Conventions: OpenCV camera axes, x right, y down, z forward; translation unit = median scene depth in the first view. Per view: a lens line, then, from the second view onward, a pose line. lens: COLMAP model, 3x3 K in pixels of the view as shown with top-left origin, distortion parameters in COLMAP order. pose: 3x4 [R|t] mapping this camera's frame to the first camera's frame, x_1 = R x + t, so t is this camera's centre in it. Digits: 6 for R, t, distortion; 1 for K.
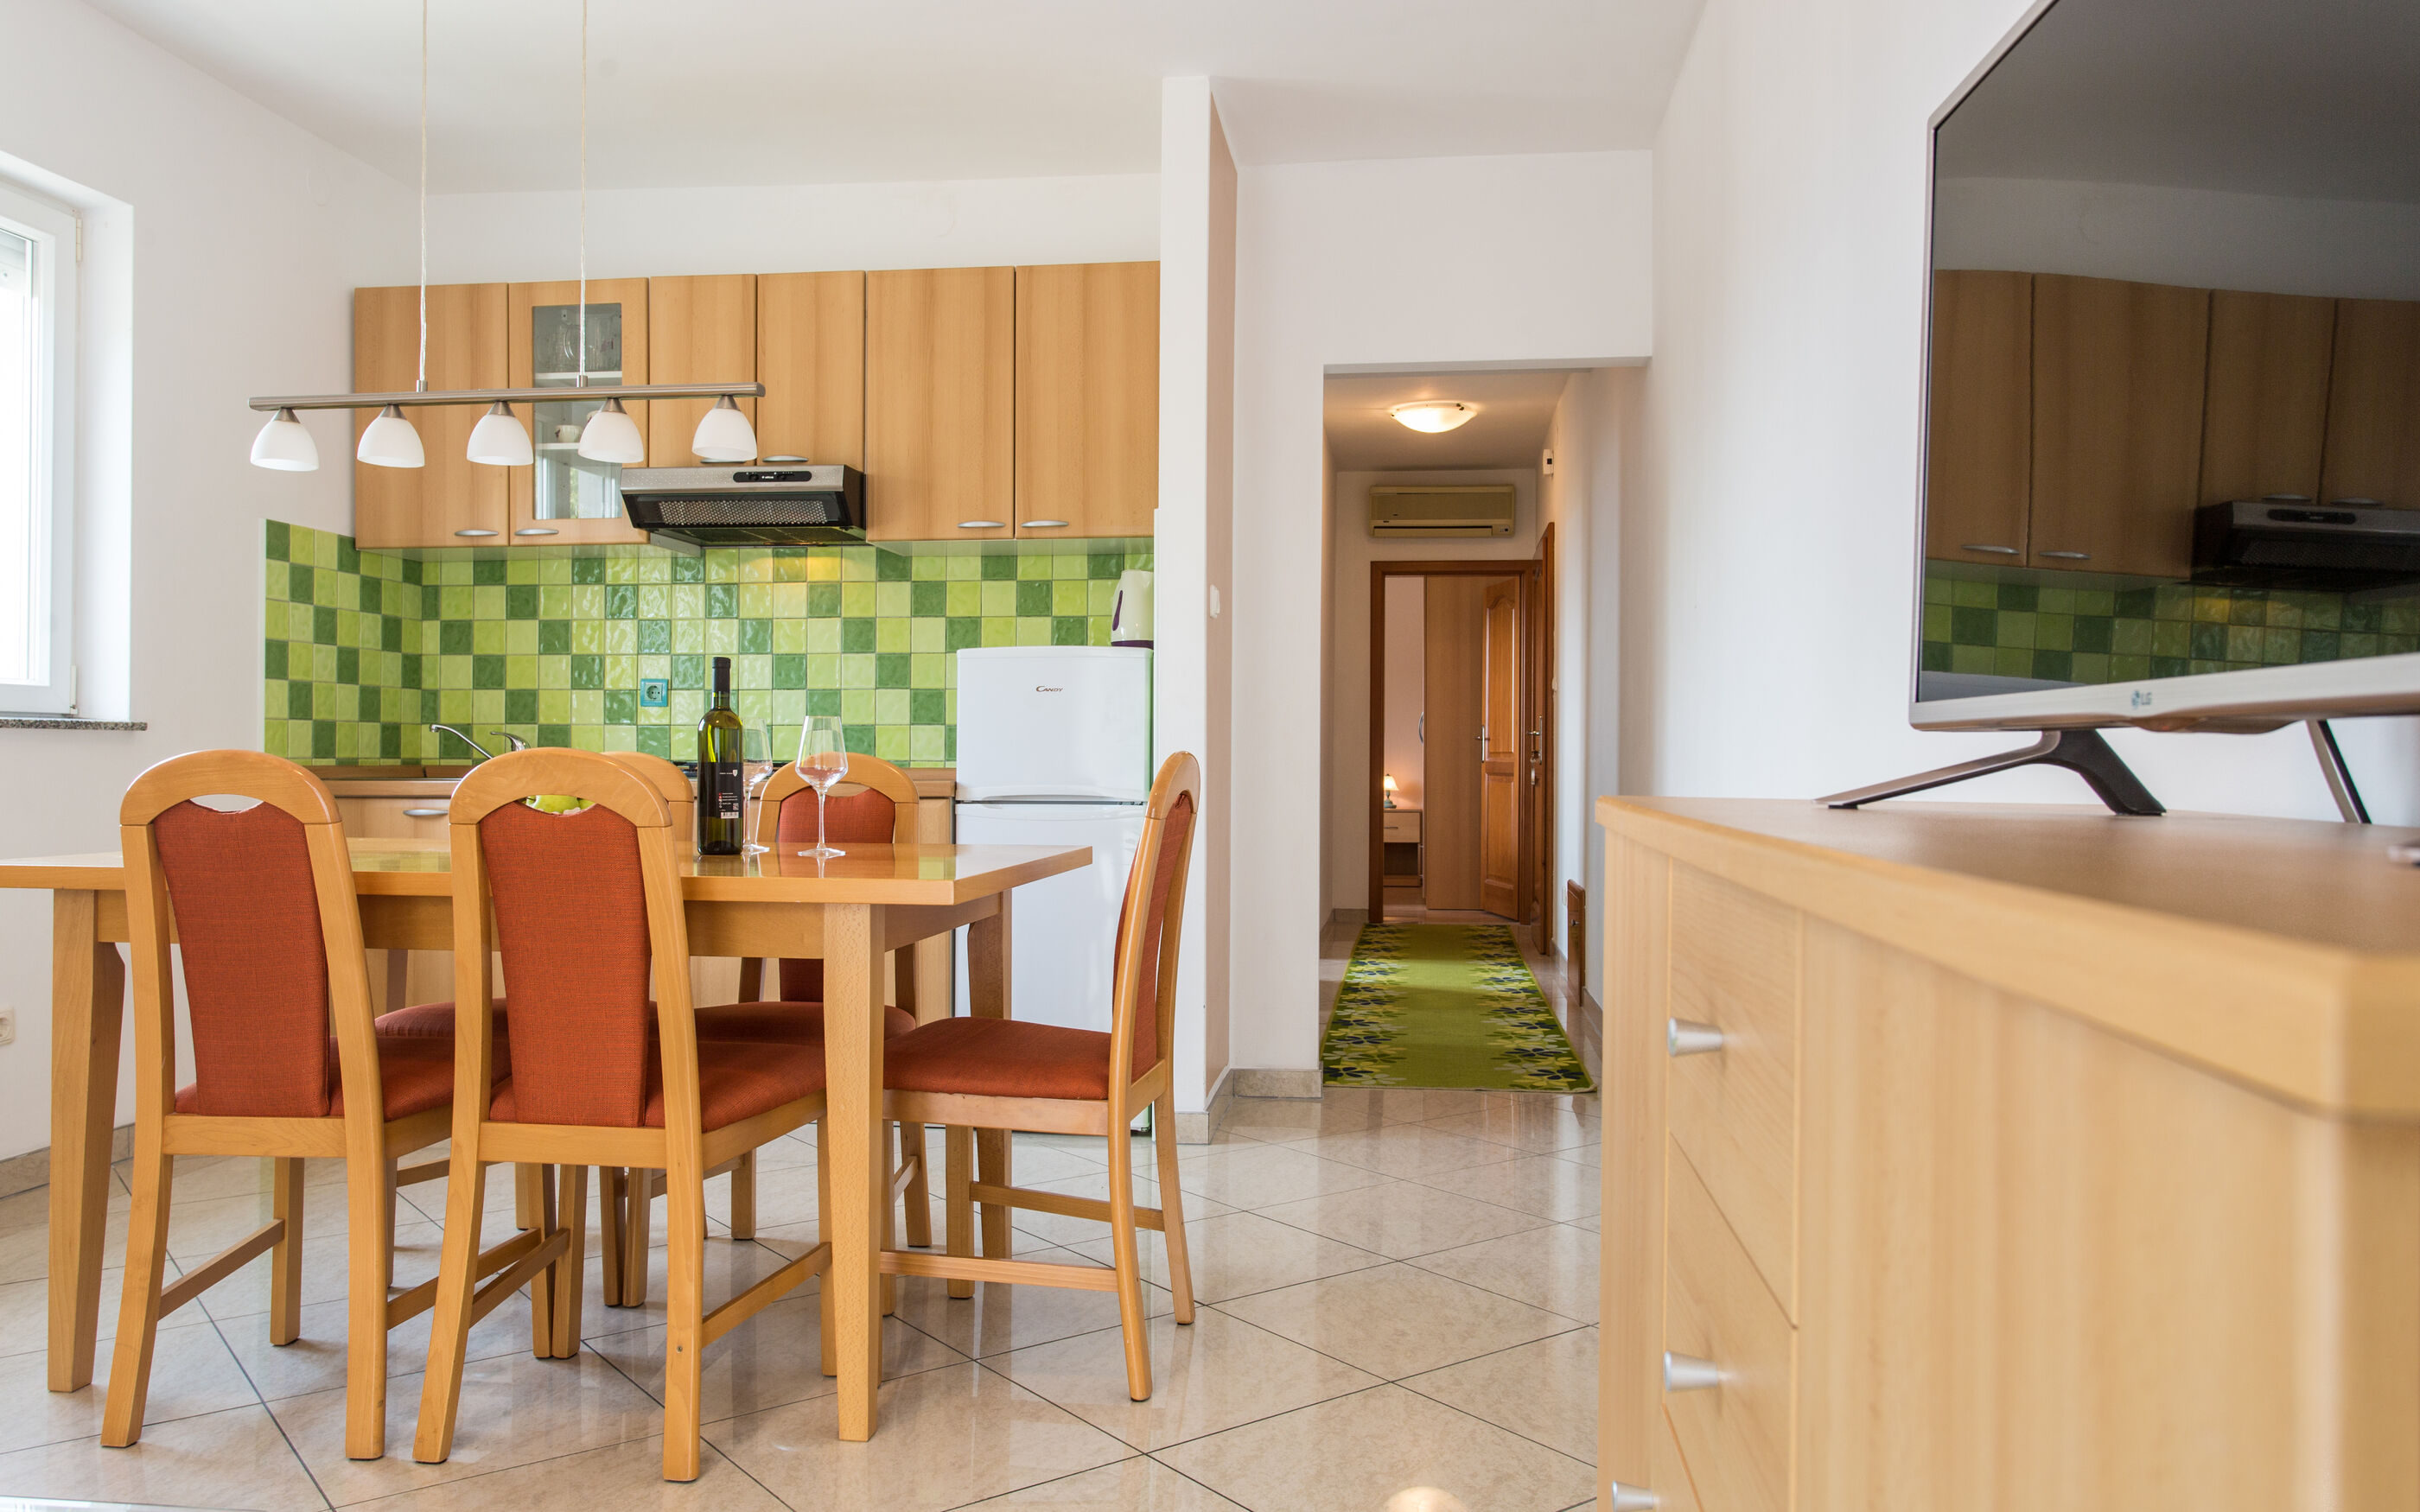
lens RADIAL K [[1762.6, 0, 1210.0], [0, 1762.6, 756.0], [0, 0, 1]] dist [-0.002626, 0.000270]
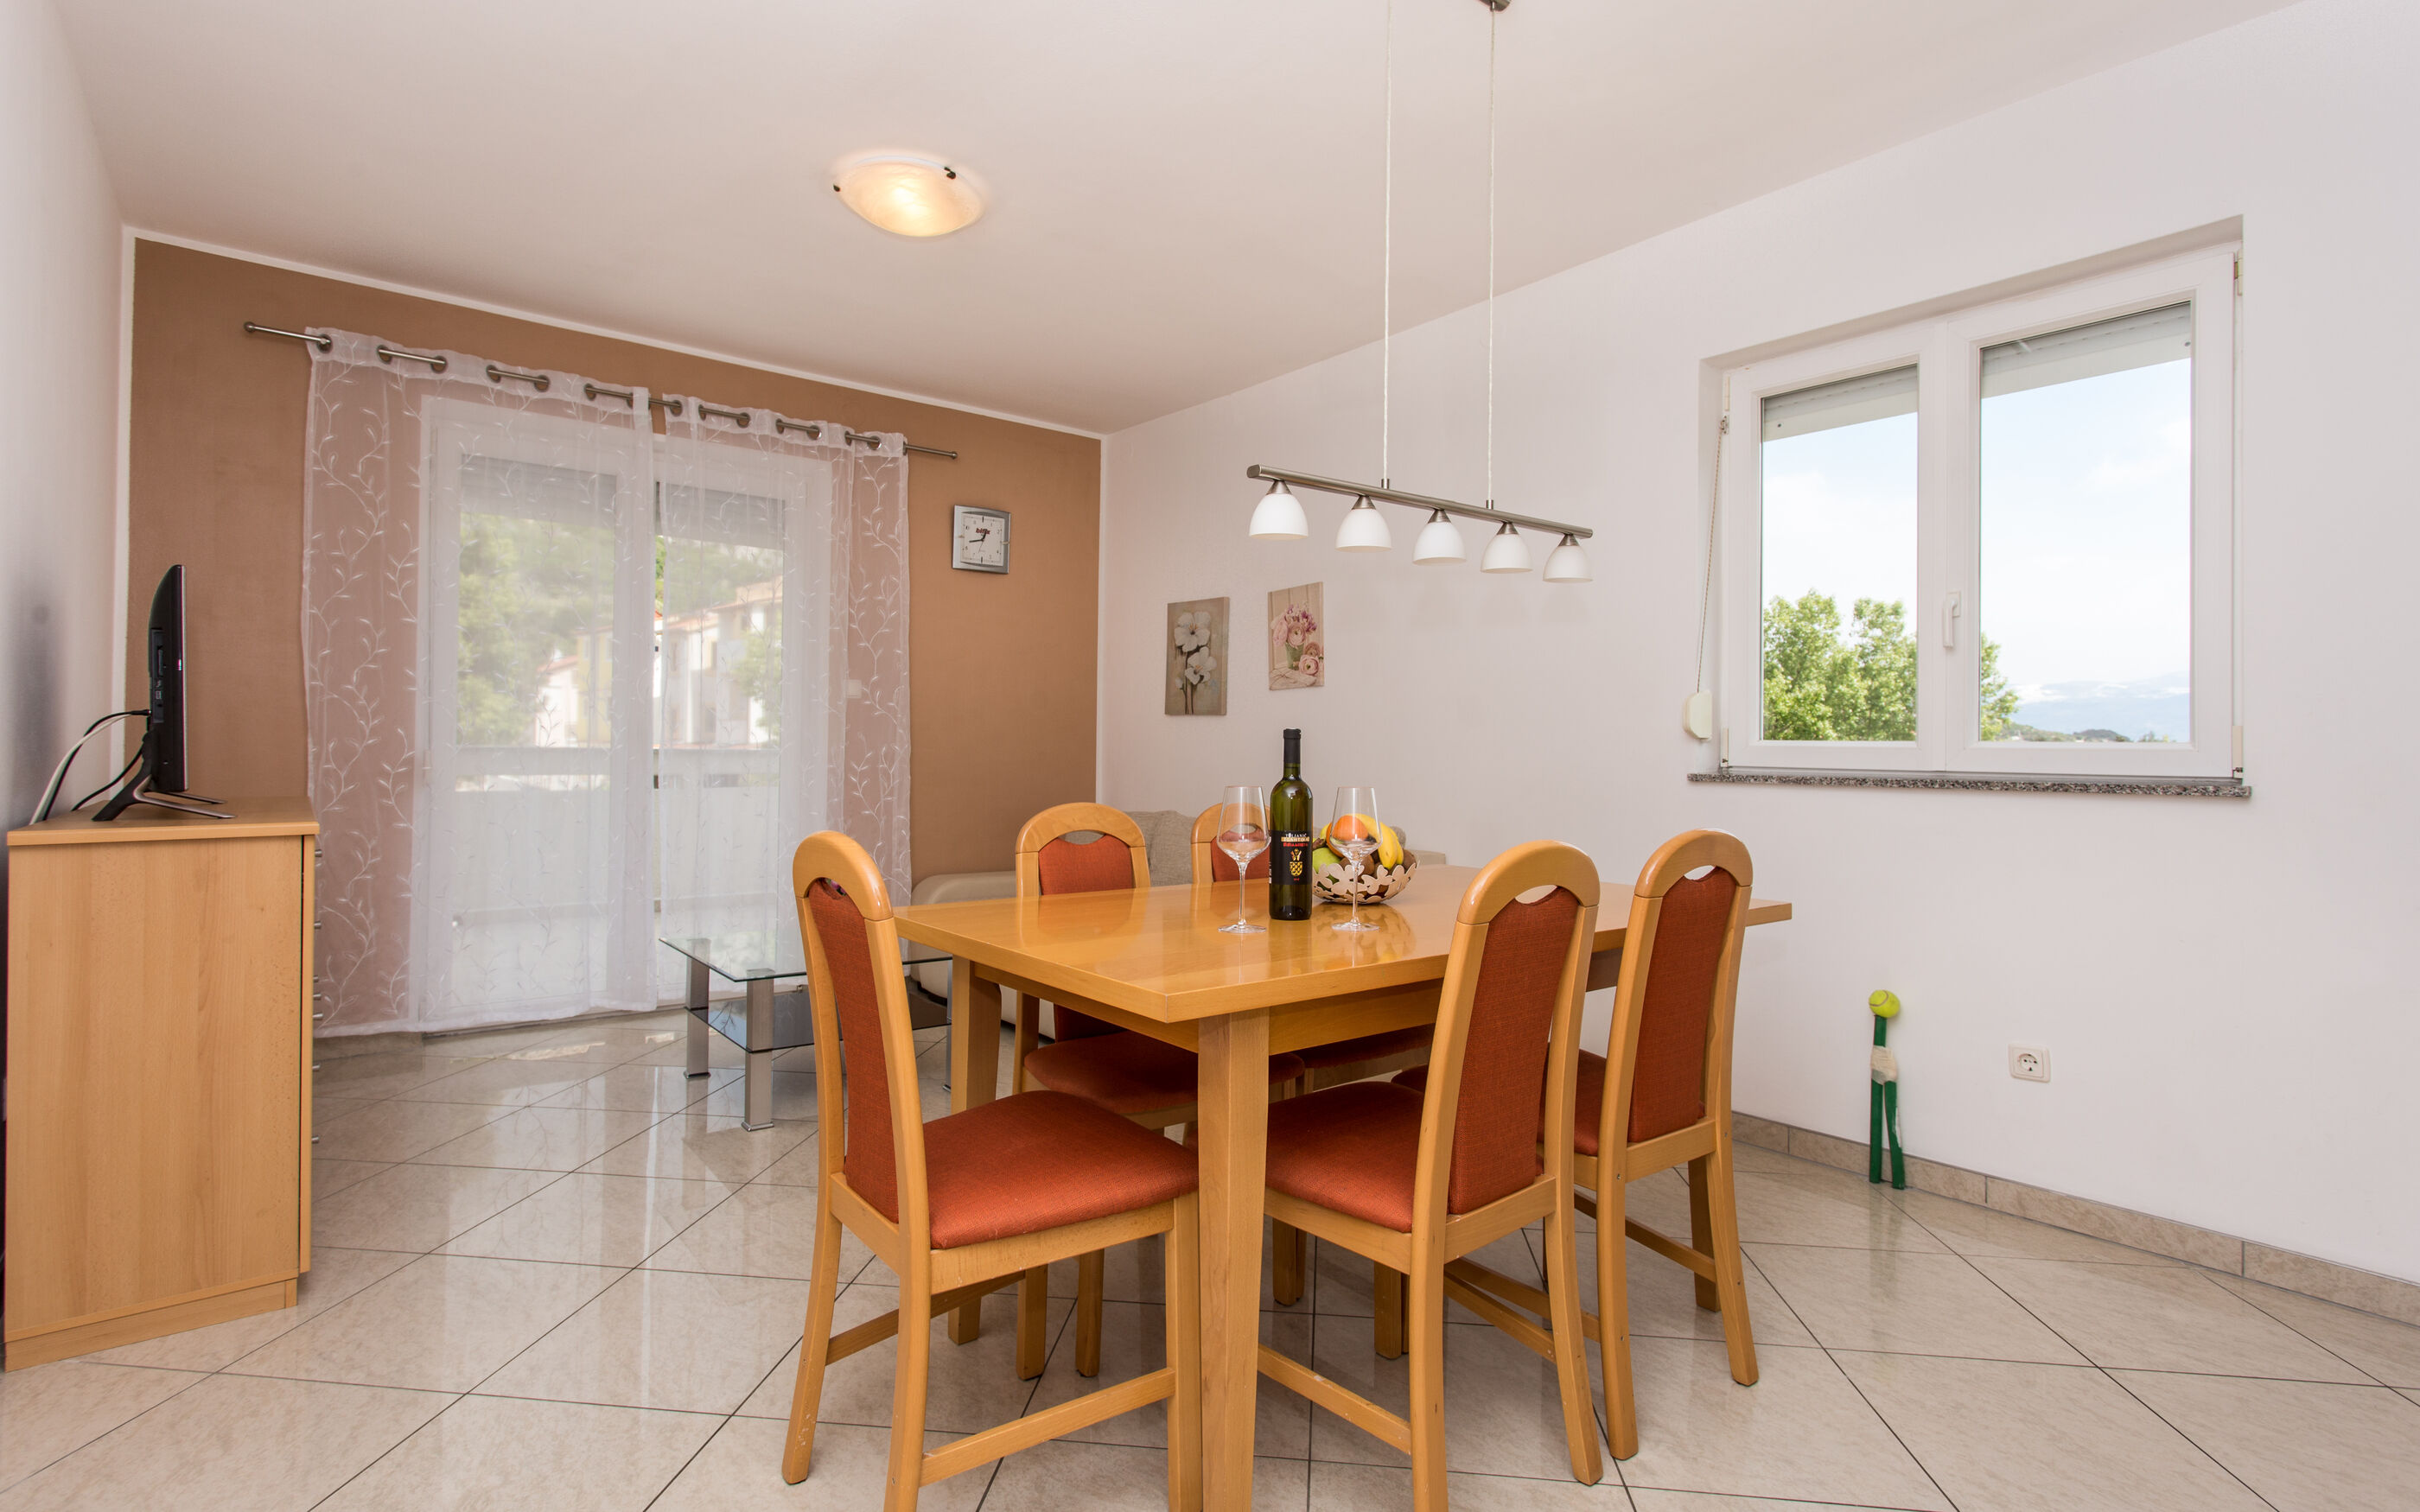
lens RADIAL K [[1159.6, 0, 1196.4], [0, 1159.6, 749.3], [0, 0, 1]] dist [0.001507, 0.001093]
pose [[-0.698872, -0.012498, -0.715138, 0.160730], [-0.012951, 0.999905, -0.004818, -0.025261], [0.715130, 0.005895, -0.698967, 0.912186]]
